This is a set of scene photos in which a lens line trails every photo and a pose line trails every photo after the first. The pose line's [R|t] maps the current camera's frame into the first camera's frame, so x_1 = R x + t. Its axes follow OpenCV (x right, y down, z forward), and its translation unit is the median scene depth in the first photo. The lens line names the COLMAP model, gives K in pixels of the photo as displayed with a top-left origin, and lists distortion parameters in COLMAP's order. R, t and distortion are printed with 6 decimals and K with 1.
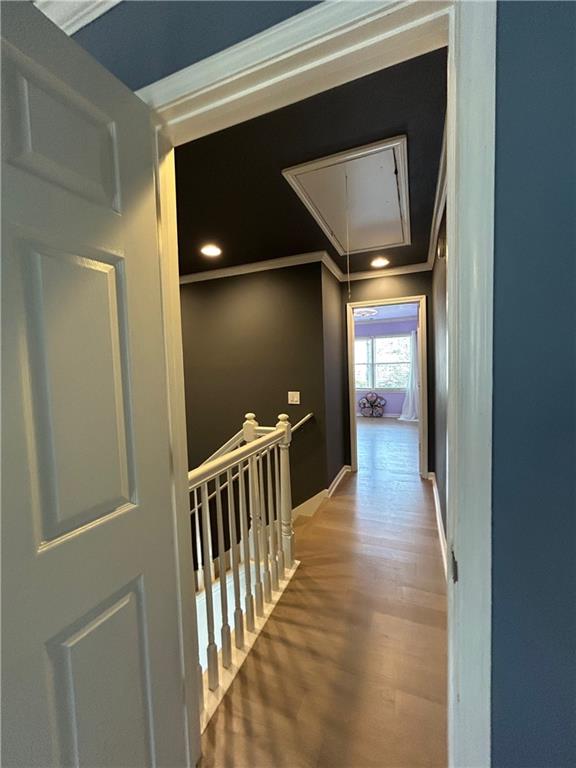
lens RADIAL K [[312.0, 0, 288.7], [0, 312.0, 384.8], [0, 0, 1]] dist [-0.000591, 0.001060]
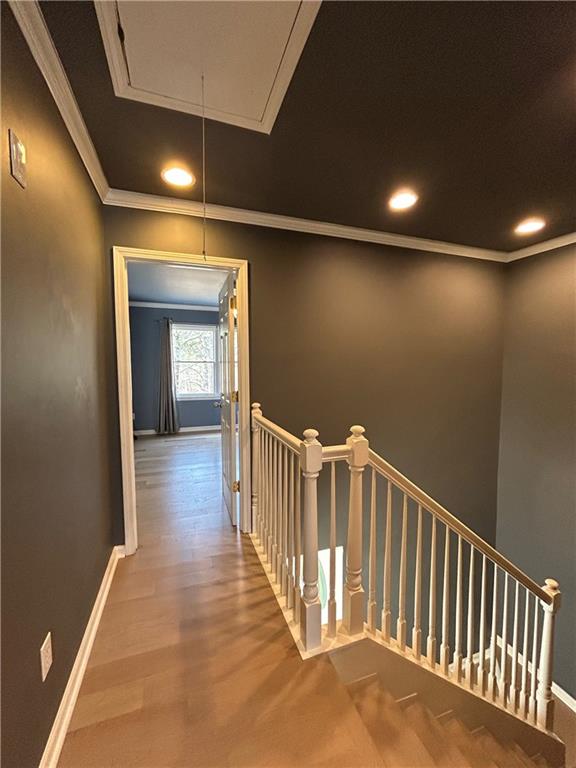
lens RADIAL K [[312.0, 0, 287.5], [0, 312.0, 383.6], [0, 0, 1]] dist [-0.000591, 0.001060]
pose [[-0.750170, 0.076244, -0.656834, 0.511464], [-0.013301, 0.991389, 0.130270, -0.104916], [0.661111, 0.106461, -0.742697, 1.606955]]
